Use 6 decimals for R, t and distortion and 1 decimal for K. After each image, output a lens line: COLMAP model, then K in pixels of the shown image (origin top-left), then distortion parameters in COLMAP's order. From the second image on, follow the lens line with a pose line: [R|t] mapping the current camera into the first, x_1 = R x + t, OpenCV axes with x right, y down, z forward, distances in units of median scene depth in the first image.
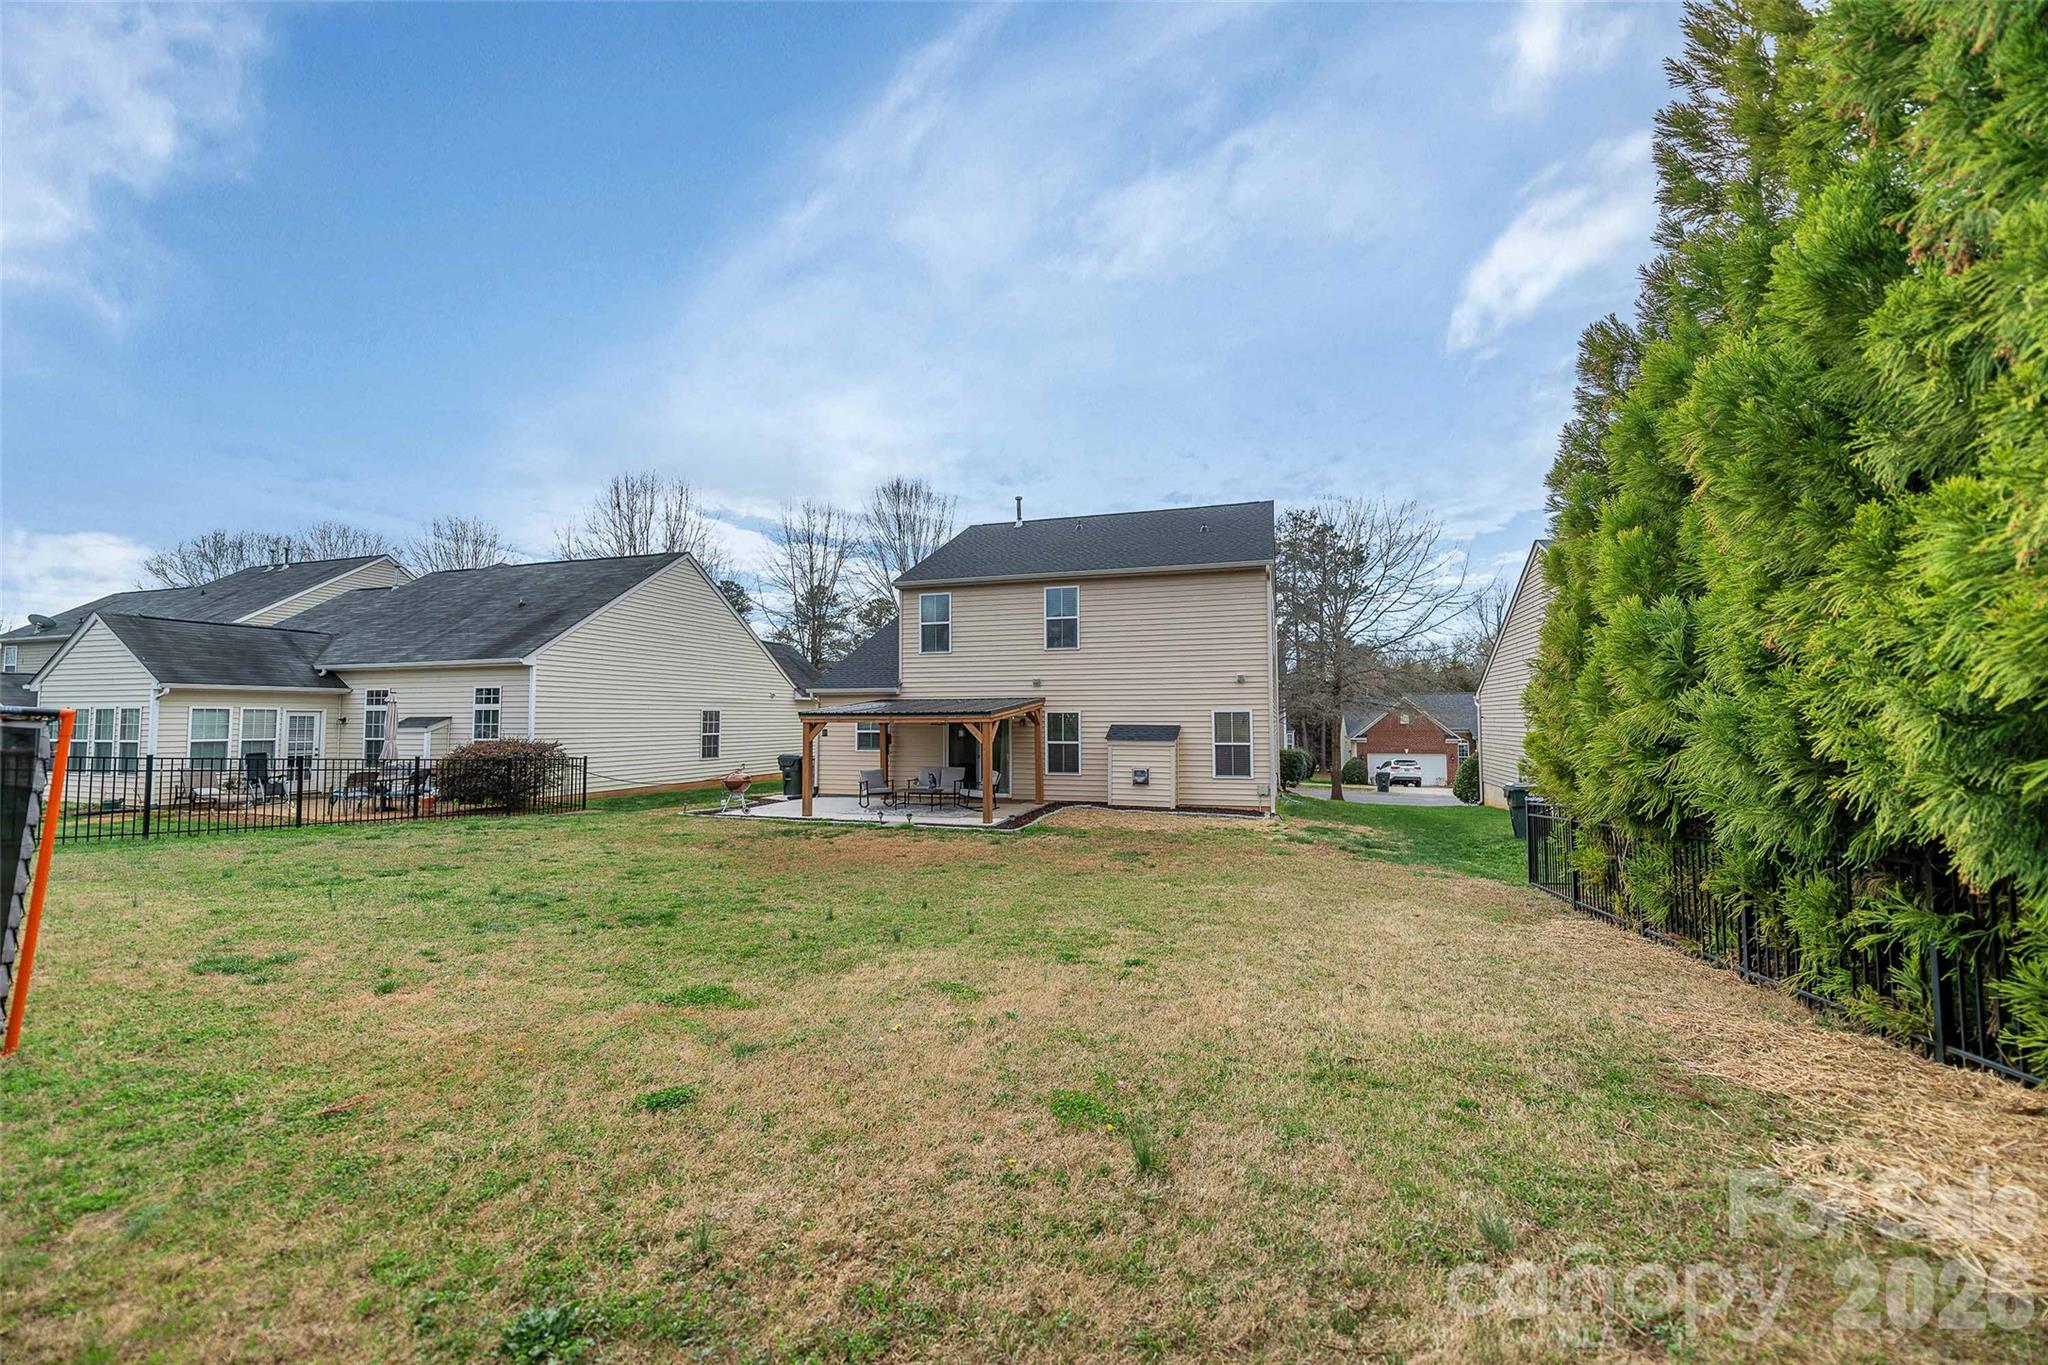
lens RADIAL K [[827.8, 0, 1024.0], [0, 827.8, 682.5], [0, 0, 1]] dist [0.001616, 0.000041]
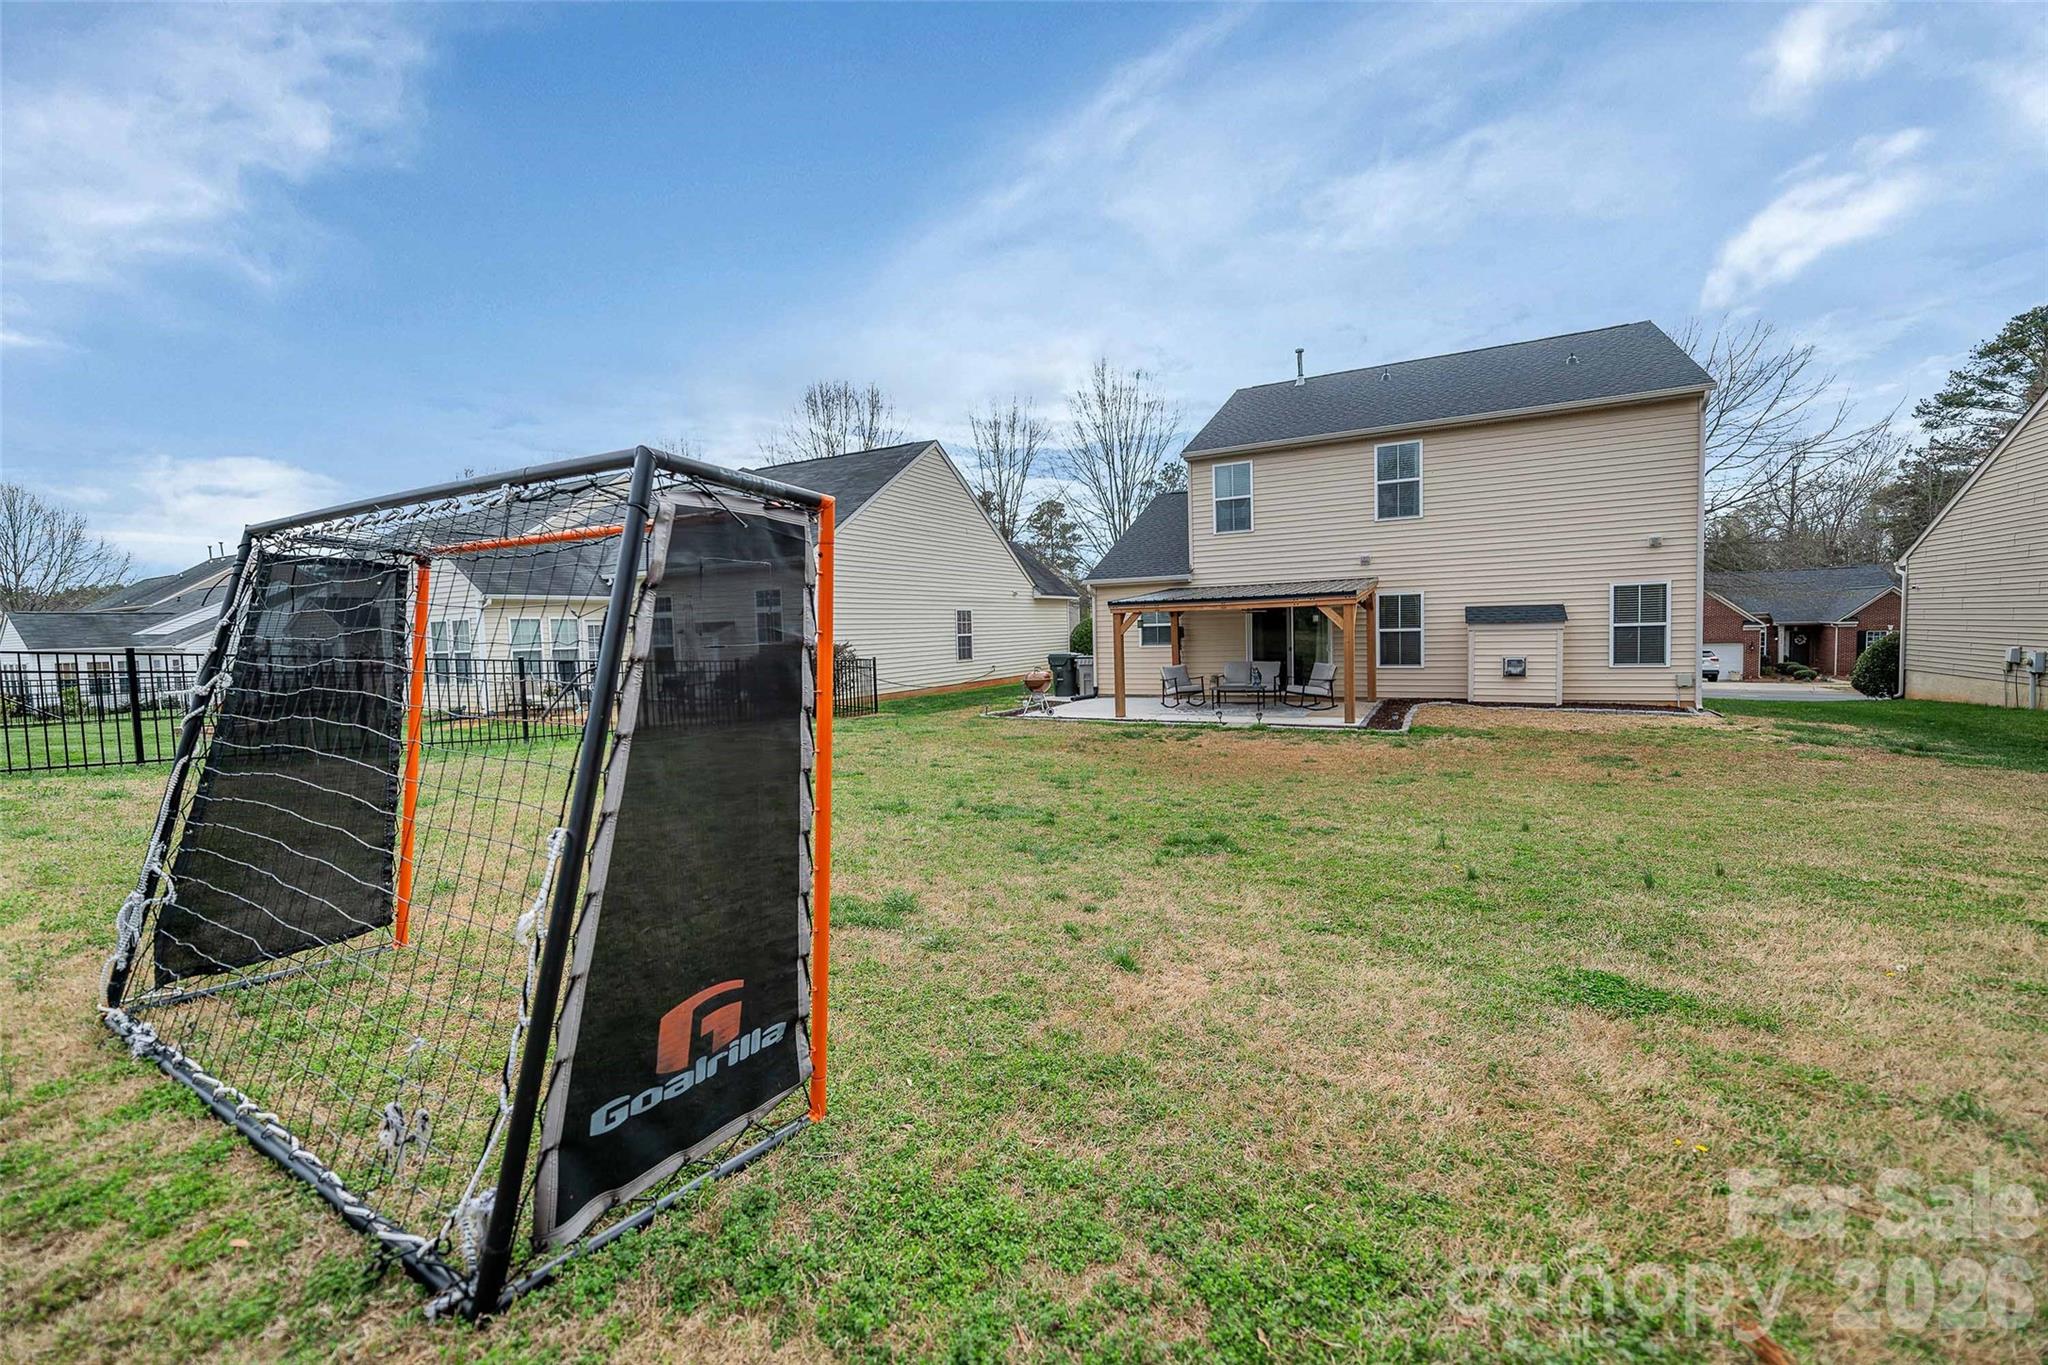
lens RADIAL K [[827.8, 0, 1024.0], [0, 827.8, 682.5], [0, 0, 1]] dist [0.001616, 0.000041]
pose [[0.983256, -0.015759, -0.181549, -0.181636], [0.036124, 0.993339, 0.109419, 0.019400], [0.178615, -0.114145, 0.977276, 0.094391]]
